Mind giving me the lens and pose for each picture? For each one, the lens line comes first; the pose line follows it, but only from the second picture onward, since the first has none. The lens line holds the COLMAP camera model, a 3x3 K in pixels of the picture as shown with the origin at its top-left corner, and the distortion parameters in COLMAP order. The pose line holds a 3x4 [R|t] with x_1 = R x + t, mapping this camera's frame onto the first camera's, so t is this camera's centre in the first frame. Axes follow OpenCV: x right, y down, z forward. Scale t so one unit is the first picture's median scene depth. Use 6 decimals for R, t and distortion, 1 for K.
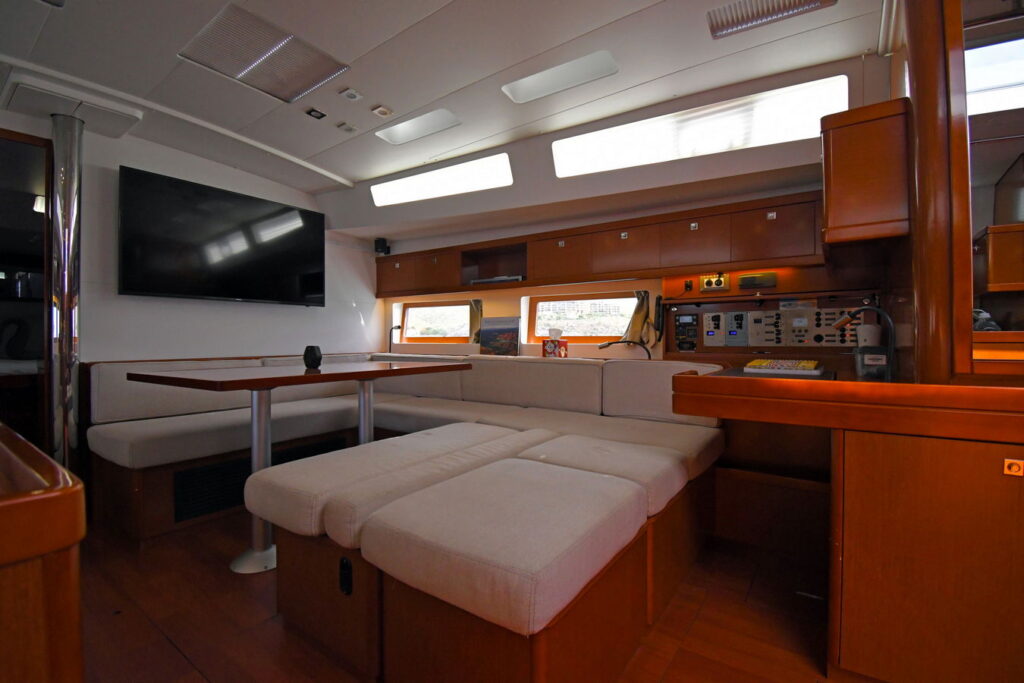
lens RADIAL K [[455.1, 0, 514.5], [0, 455.1, 339.1], [0, 0, 1]] dist [0.019200, -0.018253]
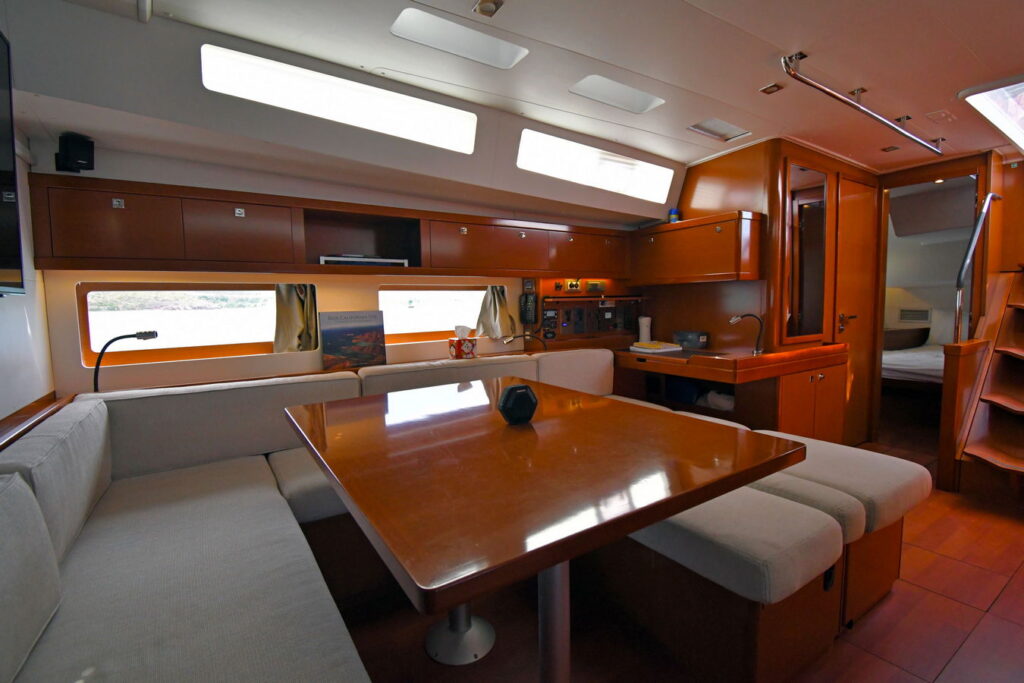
lens RADIAL K [[464.9, 0, 512.4], [0, 464.9, 338.6], [0, 0, 1]] dist [0.021382, -0.026863]
pose [[0.377107, -0.078583, 0.922830, -0.821713], [0.017788, 0.996825, 0.077615, -0.076678], [-0.925999, -0.012854, 0.377307, 0.645918]]
